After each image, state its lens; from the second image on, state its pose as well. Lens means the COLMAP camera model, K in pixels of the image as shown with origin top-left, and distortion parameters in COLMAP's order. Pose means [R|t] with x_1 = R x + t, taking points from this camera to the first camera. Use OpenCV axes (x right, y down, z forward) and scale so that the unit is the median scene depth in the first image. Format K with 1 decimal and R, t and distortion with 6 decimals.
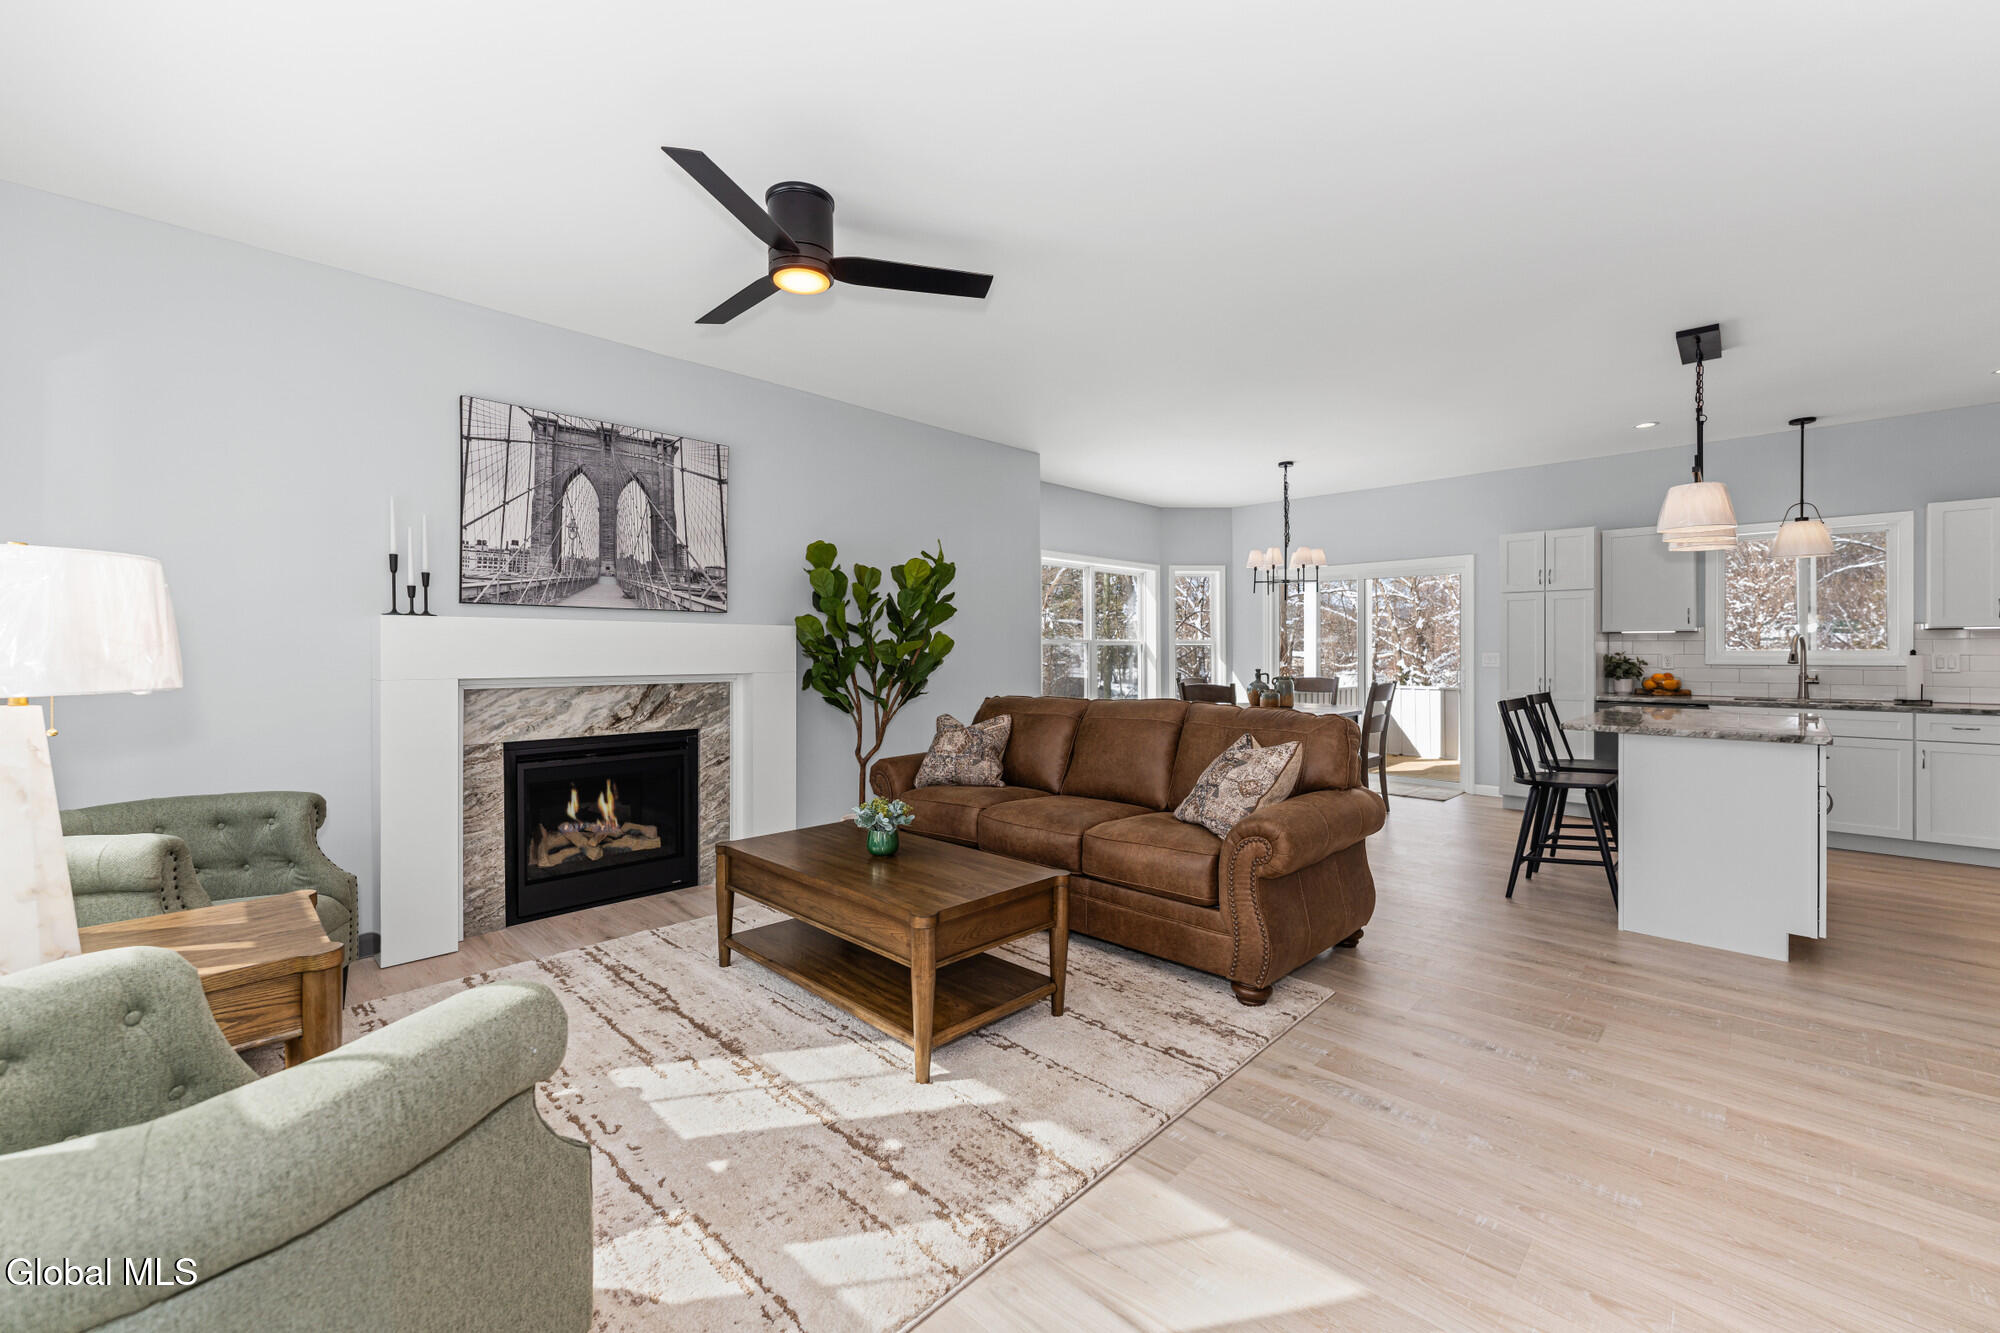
lens RADIAL K [[802.1, 0, 997.3], [0, 802.1, 660.2], [0, 0, 1]] dist [0.000912, -0.000080]
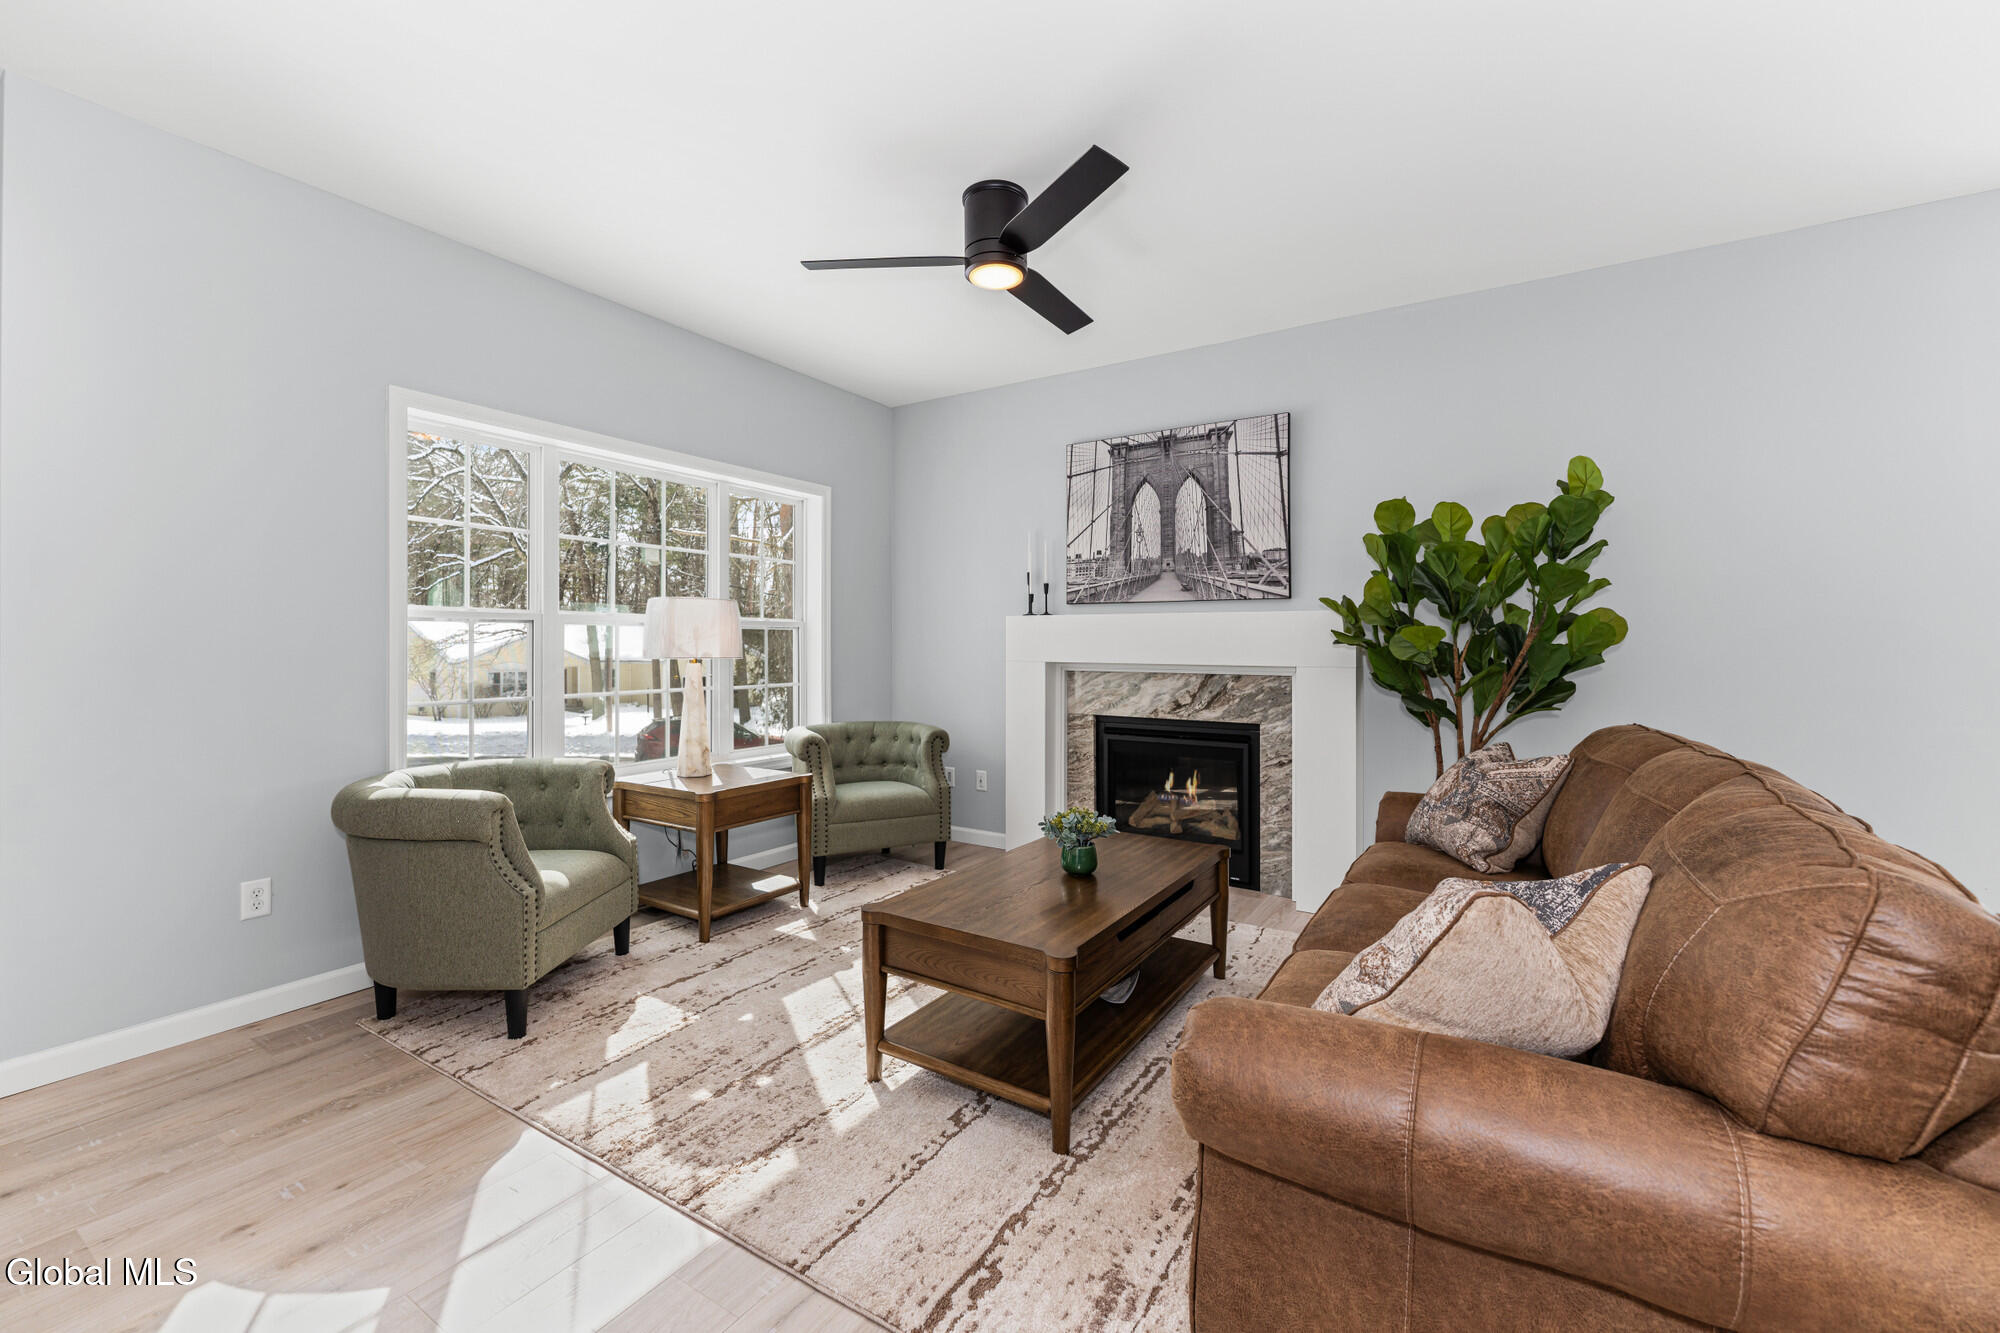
lens RADIAL K [[806.1, 0, 1000.8], [0, 806.1, 649.9], [0, 0, 1]] dist [-0.001005, -0.000203]
pose [[0.213065, 0.010794, -0.976978, 0.517765], [-0.011648, 0.999896, 0.008507, -0.006142], [0.976969, 0.009567, 0.213169, 0.539080]]
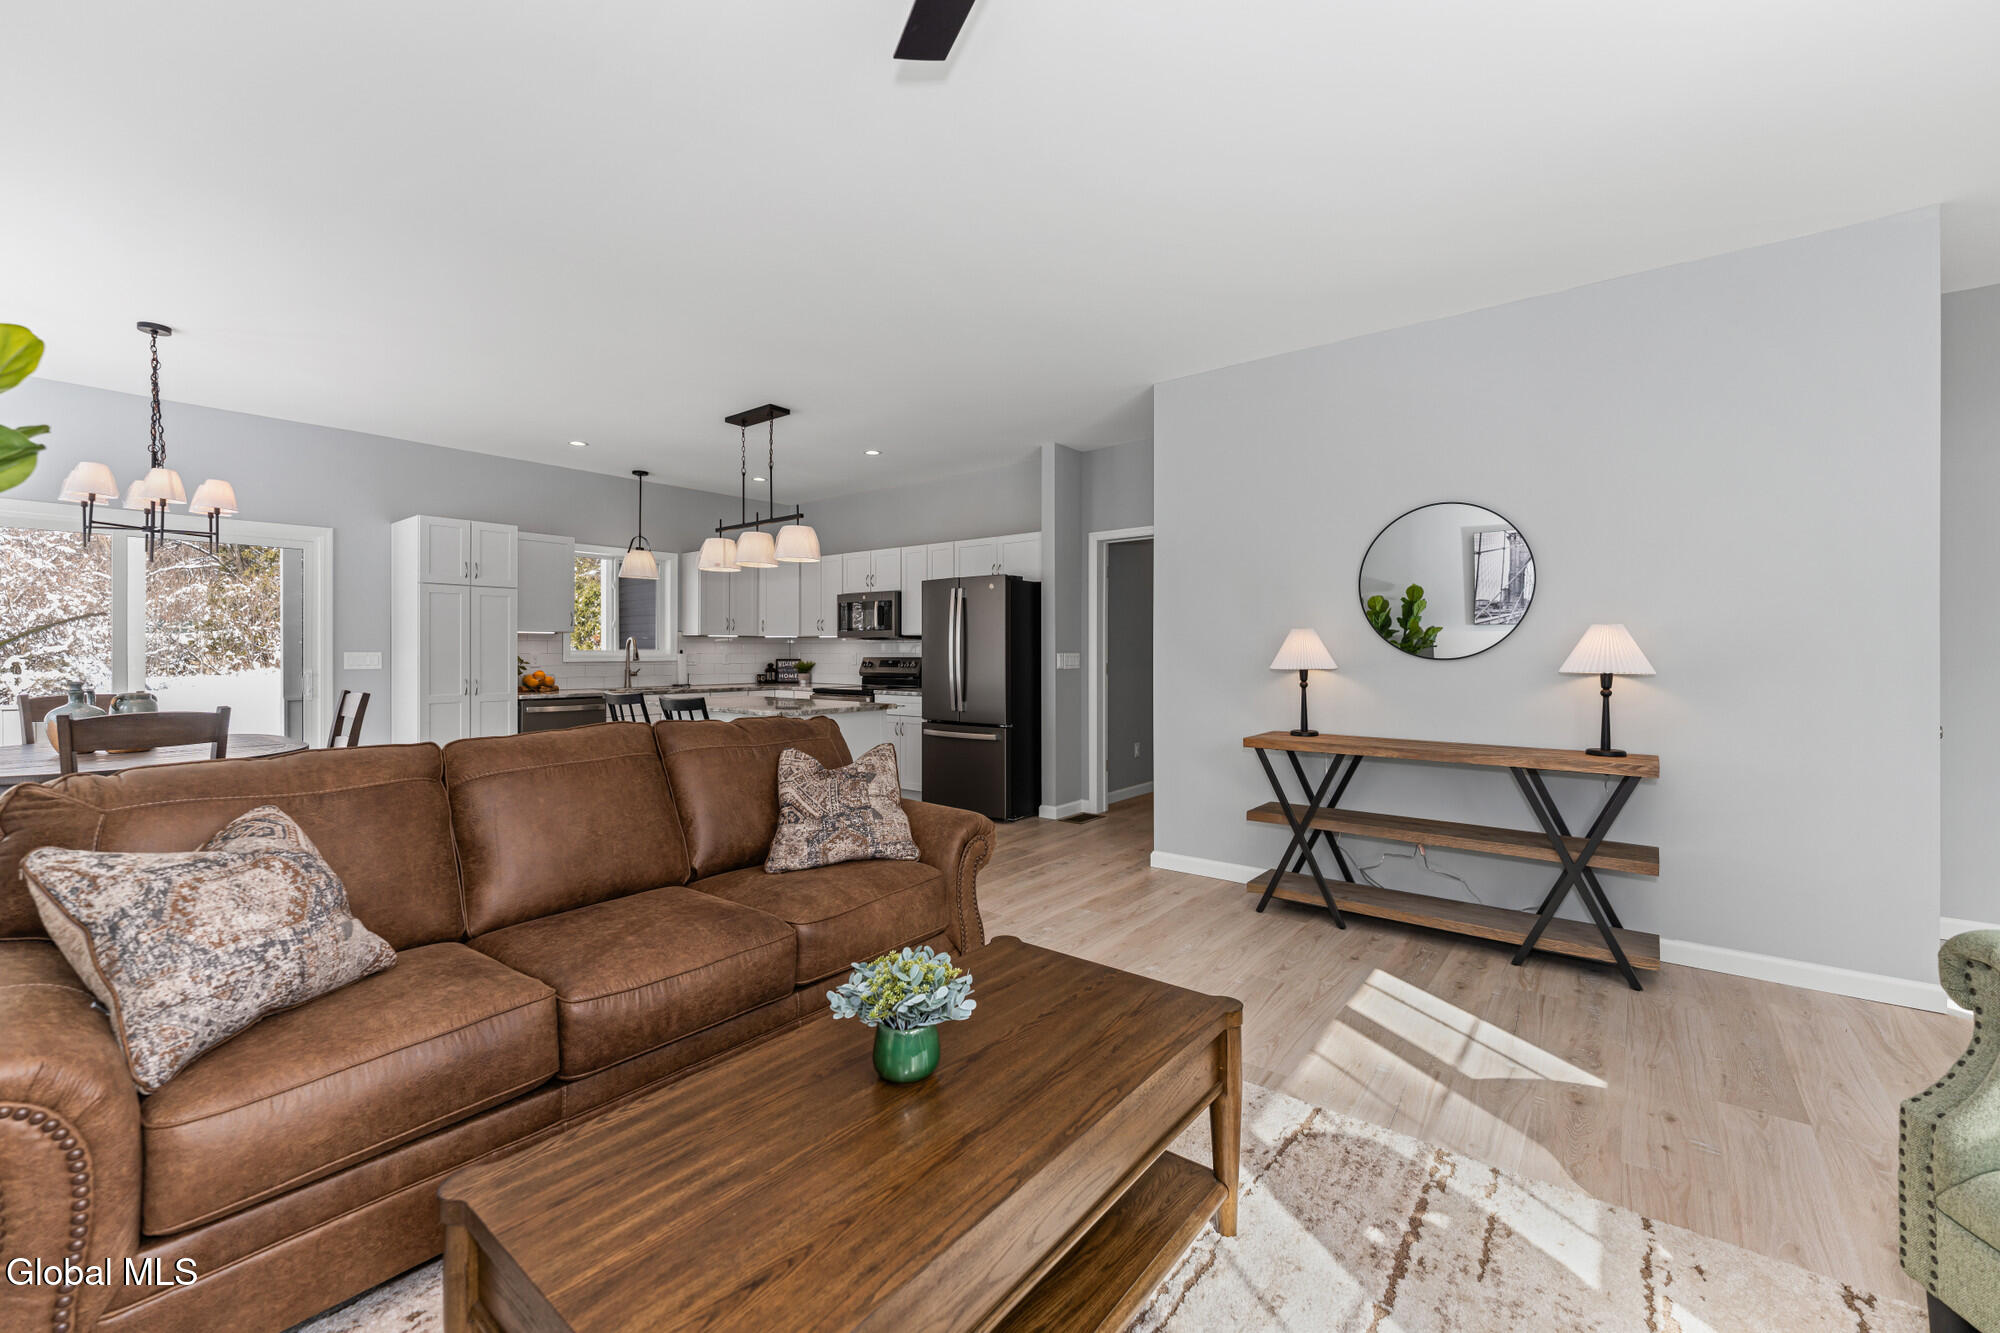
lens RADIAL K [[806.1, 0, 1000.8], [0, 806.1, 649.9], [0, 0, 1]] dist [-0.001005, -0.000203]
pose [[-0.104712, 0.002282, 0.994500, -0.465491], [0.010332, 0.999946, -0.001207, -0.006664], [-0.994449, 0.010149, -0.104730, 0.736370]]
